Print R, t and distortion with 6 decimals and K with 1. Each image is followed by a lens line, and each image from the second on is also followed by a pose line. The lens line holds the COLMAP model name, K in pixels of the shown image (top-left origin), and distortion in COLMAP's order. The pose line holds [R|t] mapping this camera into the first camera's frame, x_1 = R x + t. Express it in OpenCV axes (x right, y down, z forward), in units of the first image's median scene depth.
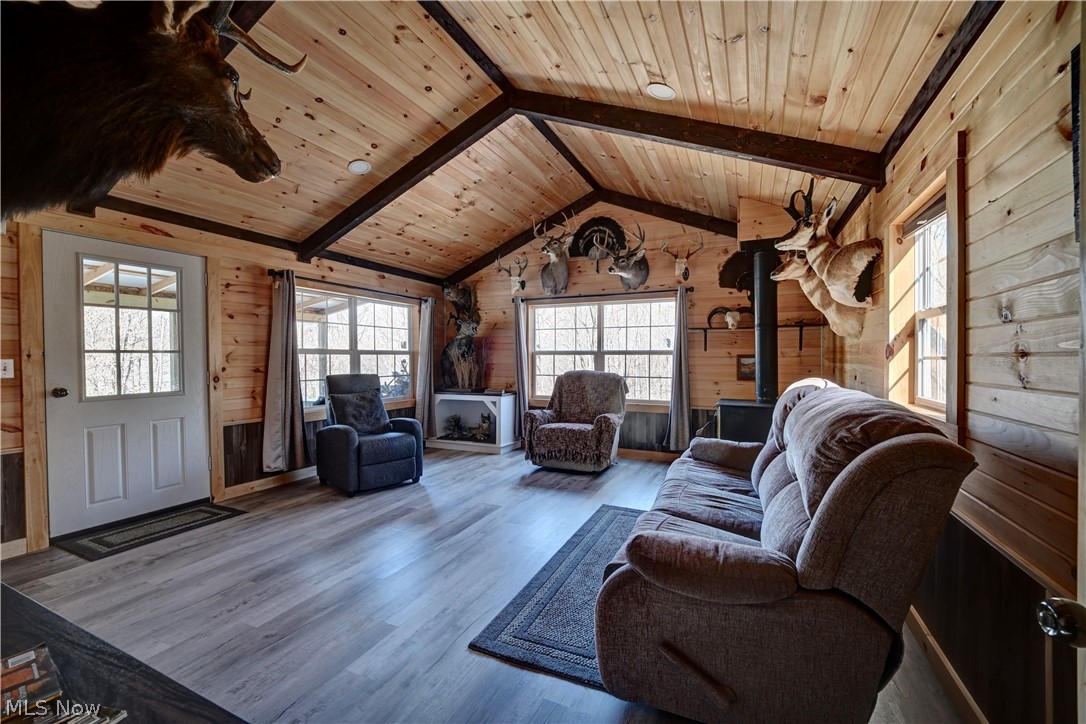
lens RADIAL K [[447.7, 0, 545.9], [0, 447.7, 360.4], [0, 0, 1]] dist [0.016469, -0.022554]
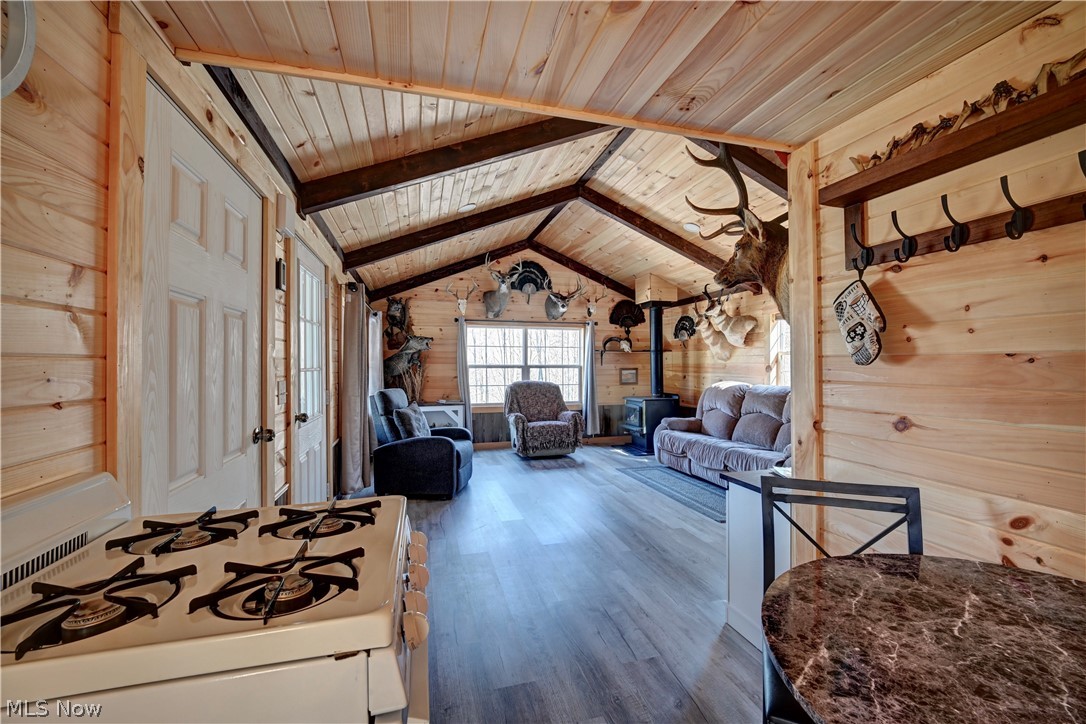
lens RADIAL K [[447.7, 0, 545.9], [0, 447.7, 360.4], [0, 0, 1]] dist [0.016469, -0.022554]
pose [[0.755202, 0.007020, 0.655455, -0.857881], [0.006392, 0.999816, -0.018073, -0.014533], [-0.655461, 0.017838, 0.755018, 0.006477]]
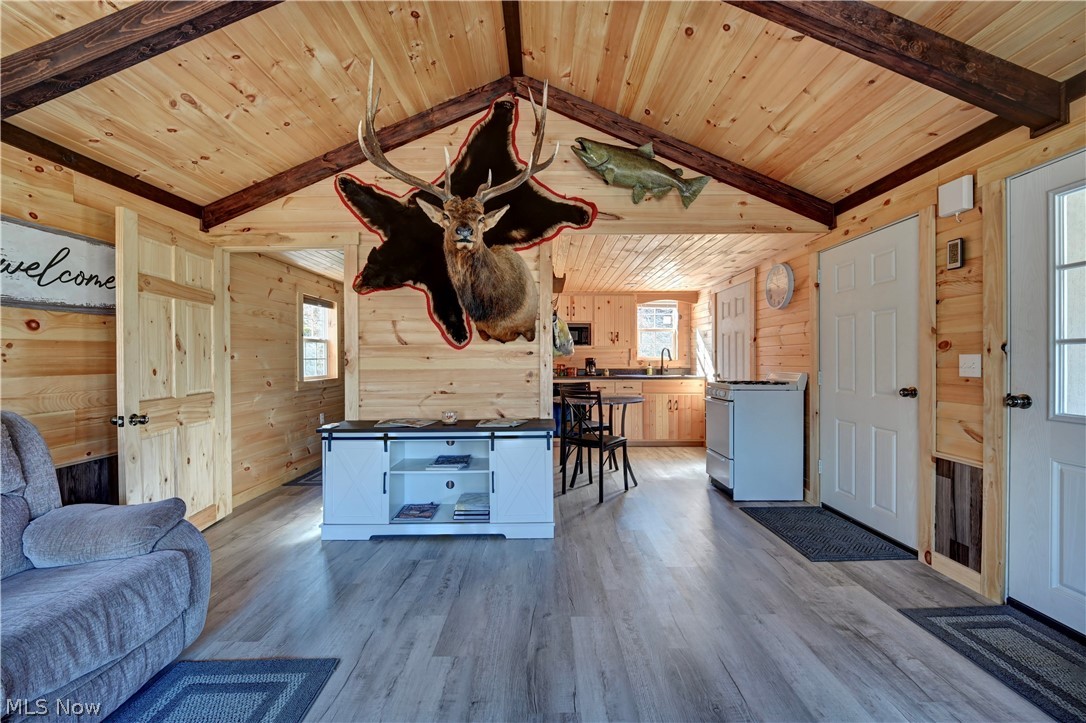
lens RADIAL K [[441.0, 0, 543.0], [0, 441.0, 361.5], [0, 0, 1]] dist [-0.000528, -0.012343]
pose [[-0.907604, 0.011065, -0.419681, -0.076518], [0.004970, 0.999866, 0.015614, -0.003611], [0.419797, 0.012086, -0.907537, 0.857221]]
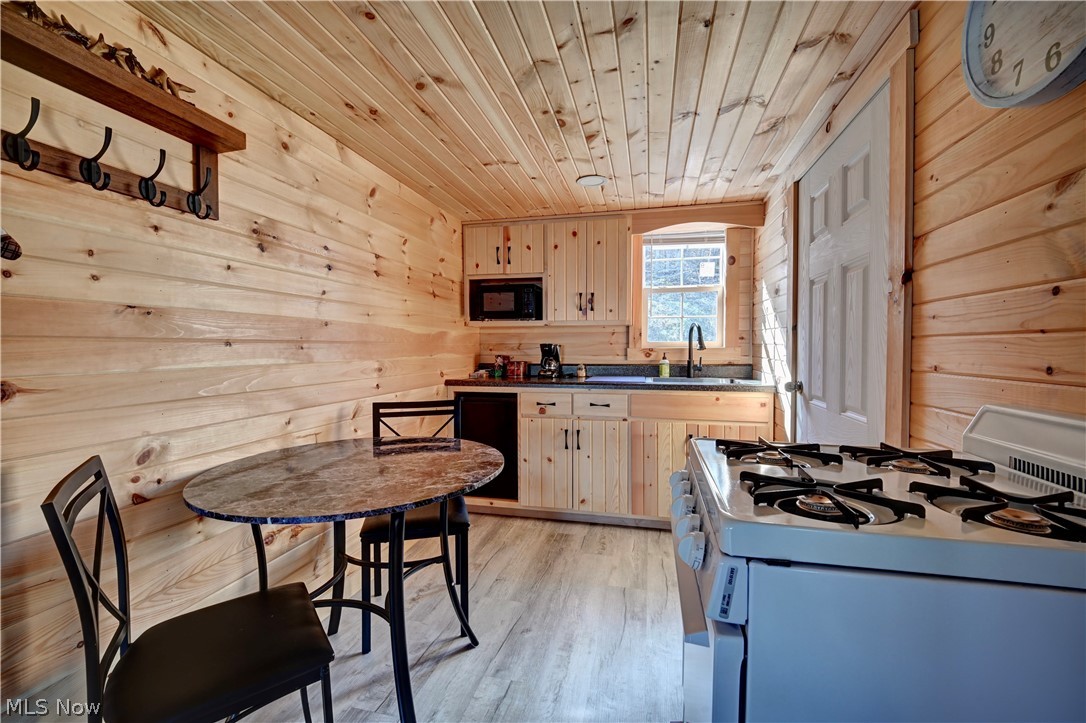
lens RADIAL K [[447.7, 0, 545.9], [0, 447.7, 359.9], [0, 0, 1]] dist [0.016469, -0.022554]
pose [[-0.978685, 0.016174, -0.204727, -0.676563], [0.007900, 0.999121, 0.041172, 0.003975], [0.205213, 0.038677, -0.977953, 0.361642]]
